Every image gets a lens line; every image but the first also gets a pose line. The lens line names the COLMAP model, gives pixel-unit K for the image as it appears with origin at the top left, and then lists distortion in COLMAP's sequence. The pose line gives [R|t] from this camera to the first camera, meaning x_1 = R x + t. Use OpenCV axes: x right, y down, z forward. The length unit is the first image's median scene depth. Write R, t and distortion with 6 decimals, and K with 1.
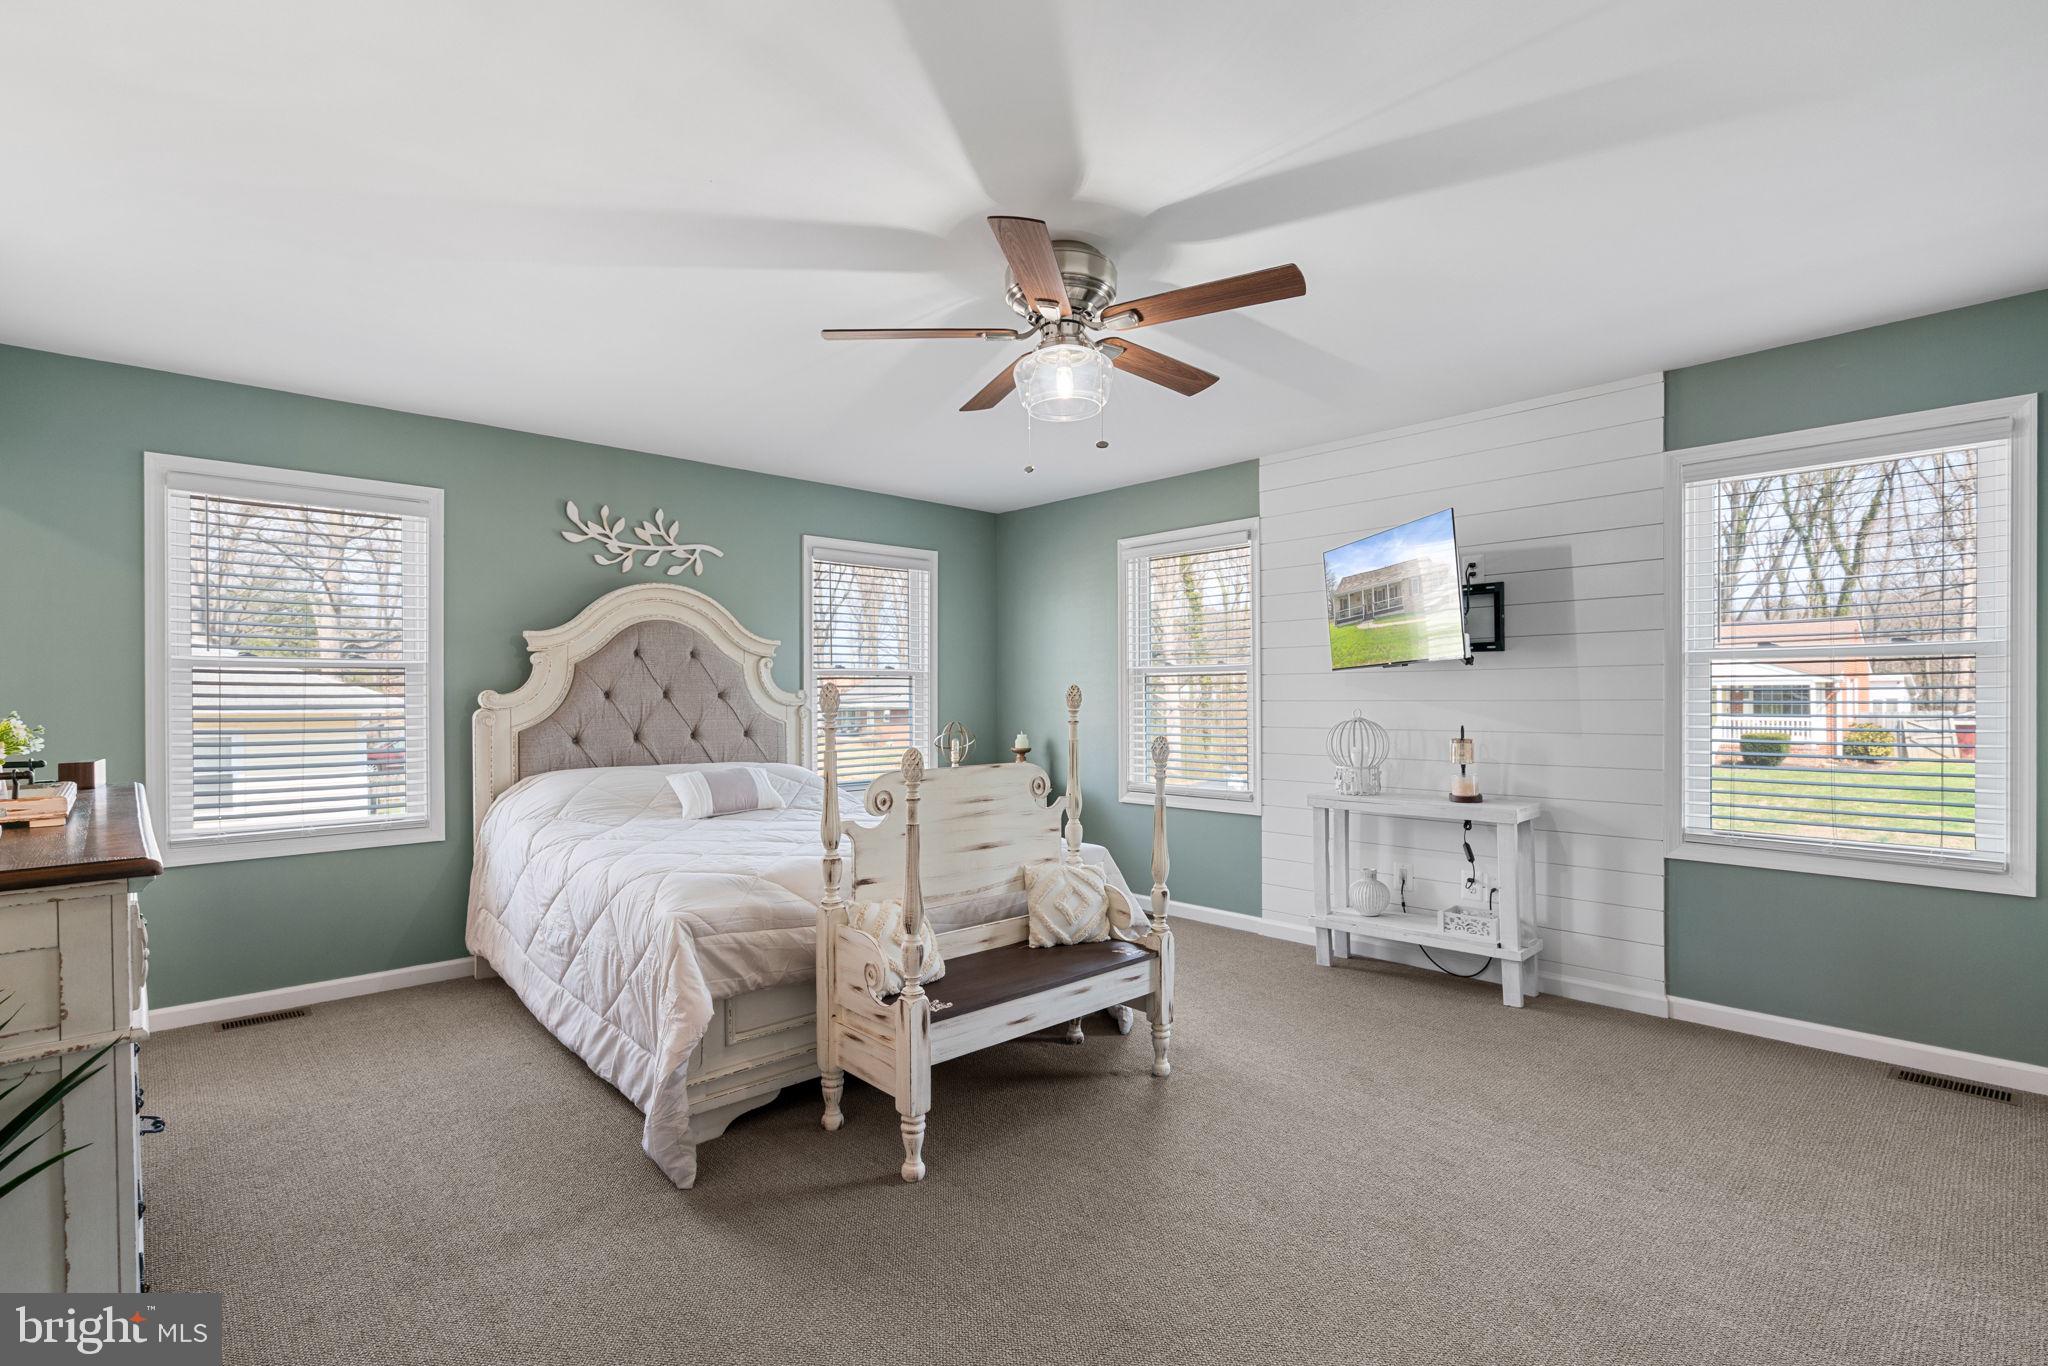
lens RADIAL K [[943.2, 0, 1020.7], [0, 943.2, 698.9], [0, 0, 1]] dist [0.001752, 0.000477]
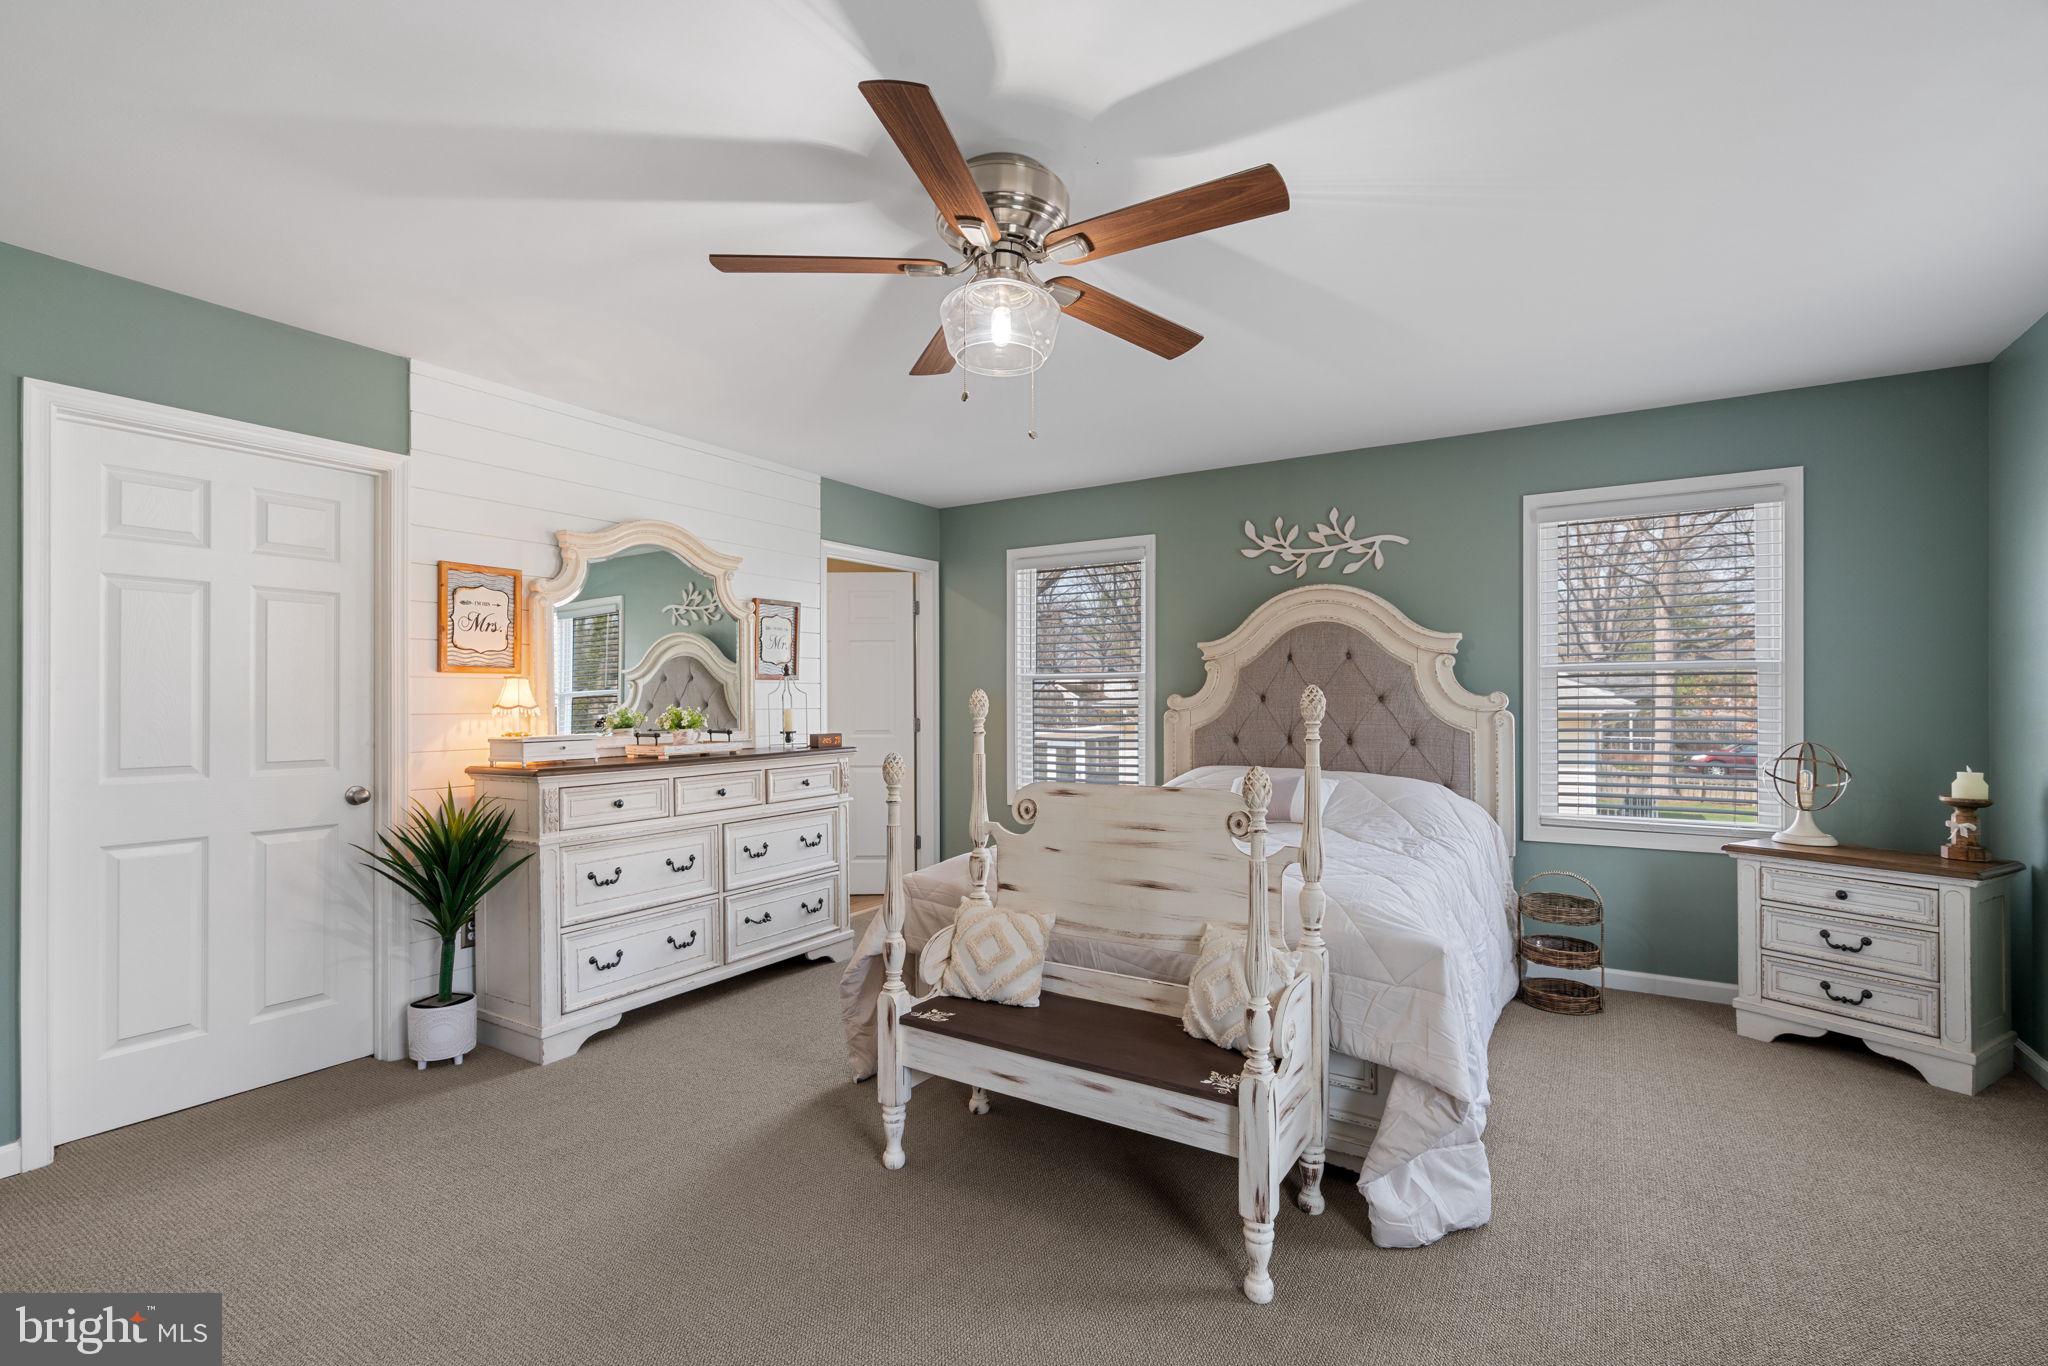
lens RADIAL K [[930.9, 0, 1026.1], [0, 930.9, 693.1], [0, 0, 1]] dist [0.012695, 0.000155]
pose [[0.263555, -0.002396, -0.964641, 0.477112], [-0.003650, 0.999987, -0.003481, -0.005181], [0.964638, 0.004438, 0.263543, 0.452508]]
